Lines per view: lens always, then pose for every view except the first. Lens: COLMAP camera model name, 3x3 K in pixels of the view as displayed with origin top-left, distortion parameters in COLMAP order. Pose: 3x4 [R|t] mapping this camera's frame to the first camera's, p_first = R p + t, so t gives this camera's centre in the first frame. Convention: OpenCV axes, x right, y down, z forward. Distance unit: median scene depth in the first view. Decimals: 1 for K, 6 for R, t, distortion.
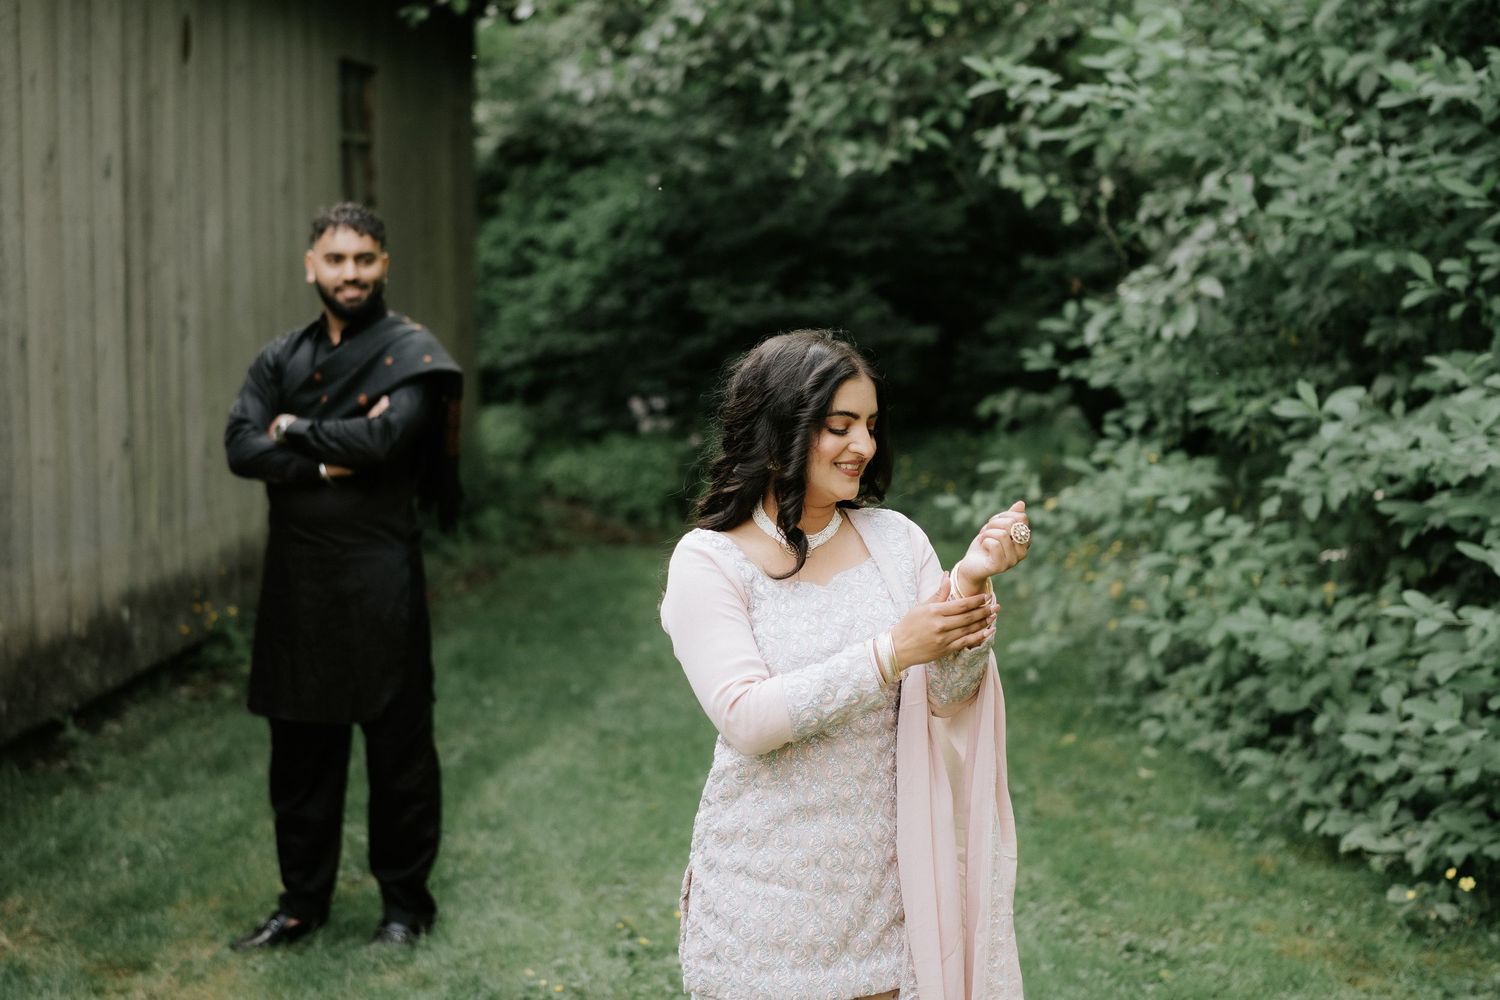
lens RADIAL K [[2099.8, 0, 750.3], [0, 2099.8, 470.2], [0, 0, 1]] dist [-0.024750, -0.063190]
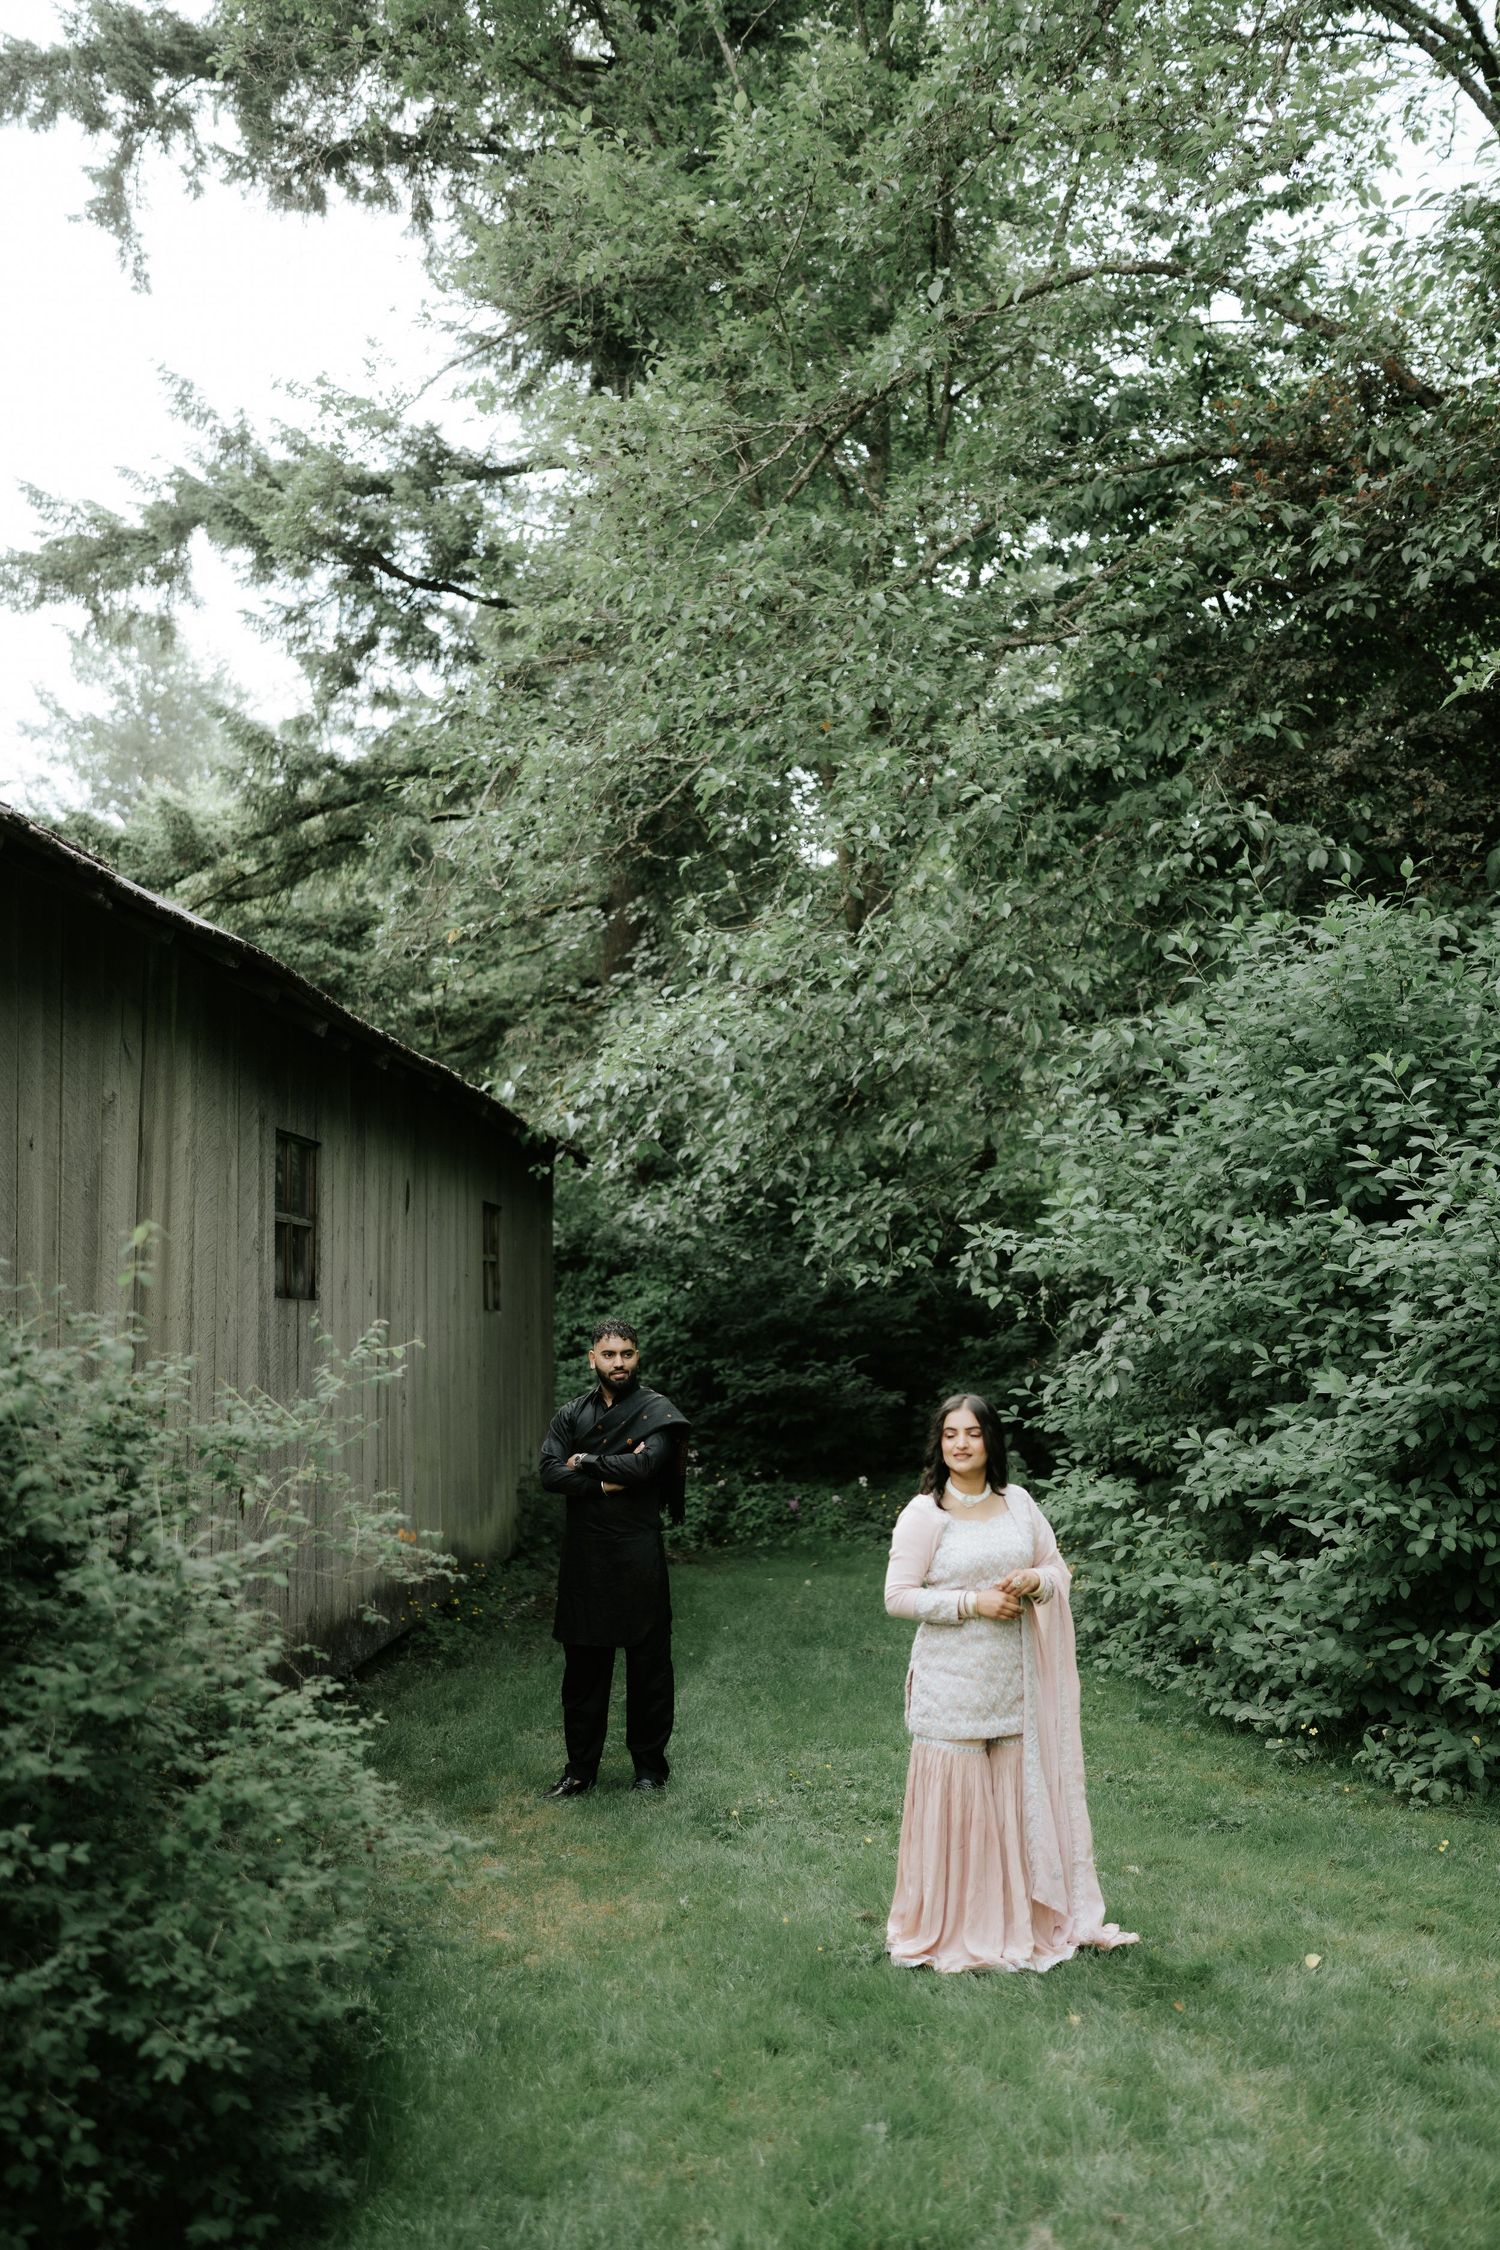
lens RADIAL K [[2263.9, 0, 776.8], [0, 2263.9, 1081.2], [0, 0, 1]] dist [0.010129, 0.136539]
pose [[0.995006, 0.004728, 0.099704, -0.205266], [0.016091, 0.978215, -0.206968, 0.050481], [-0.098511, 0.207539, 0.973254, -0.641998]]
